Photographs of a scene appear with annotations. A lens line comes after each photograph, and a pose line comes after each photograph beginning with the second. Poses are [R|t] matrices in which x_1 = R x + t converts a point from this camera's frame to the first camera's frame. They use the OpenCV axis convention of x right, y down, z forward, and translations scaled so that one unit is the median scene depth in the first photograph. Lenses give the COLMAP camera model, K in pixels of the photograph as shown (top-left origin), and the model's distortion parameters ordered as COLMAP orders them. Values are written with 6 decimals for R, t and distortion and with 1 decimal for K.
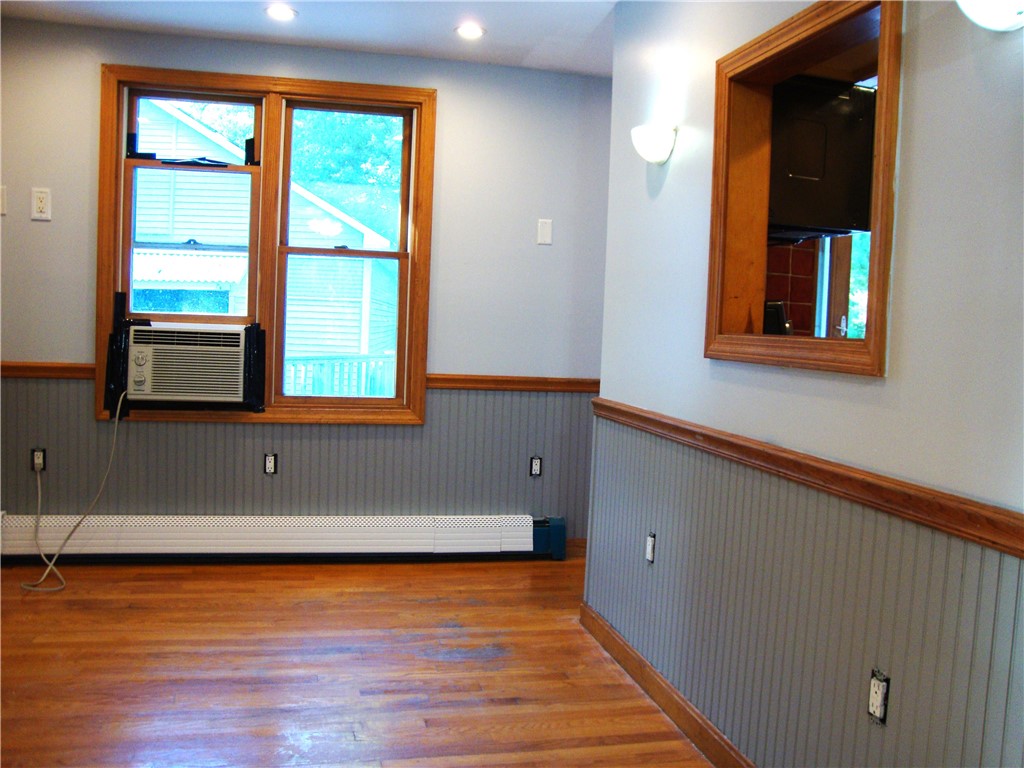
lens RADIAL K [[928.6, 0, 512.0], [0, 928.6, 384.0], [0, 0, 1]] dist [-0.257450, 0.273375]
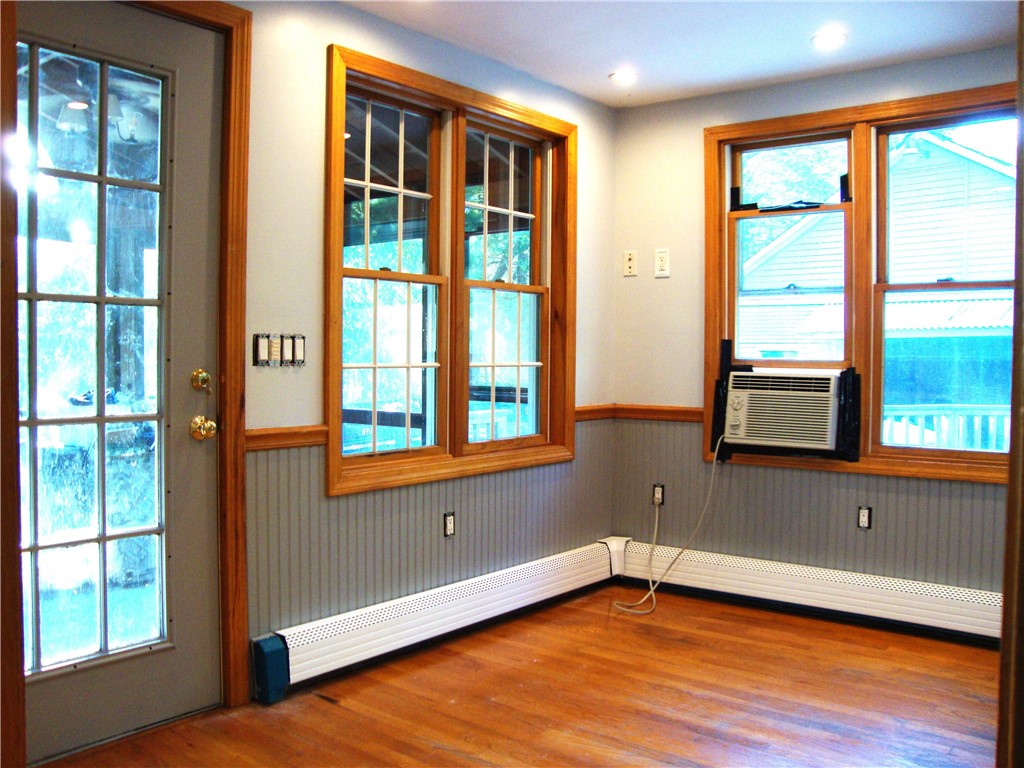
lens RADIAL K [[902.7, 0, 512.0], [0, 902.7, 384.0], [0, 0, 1]] dist [-0.215528, 0.205911]
pose [[0.598344, -0.013196, -0.801130, 0.247538], [-0.039620, 0.998154, -0.046032, 0.006959], [0.800259, 0.059284, 0.596717, 0.179970]]
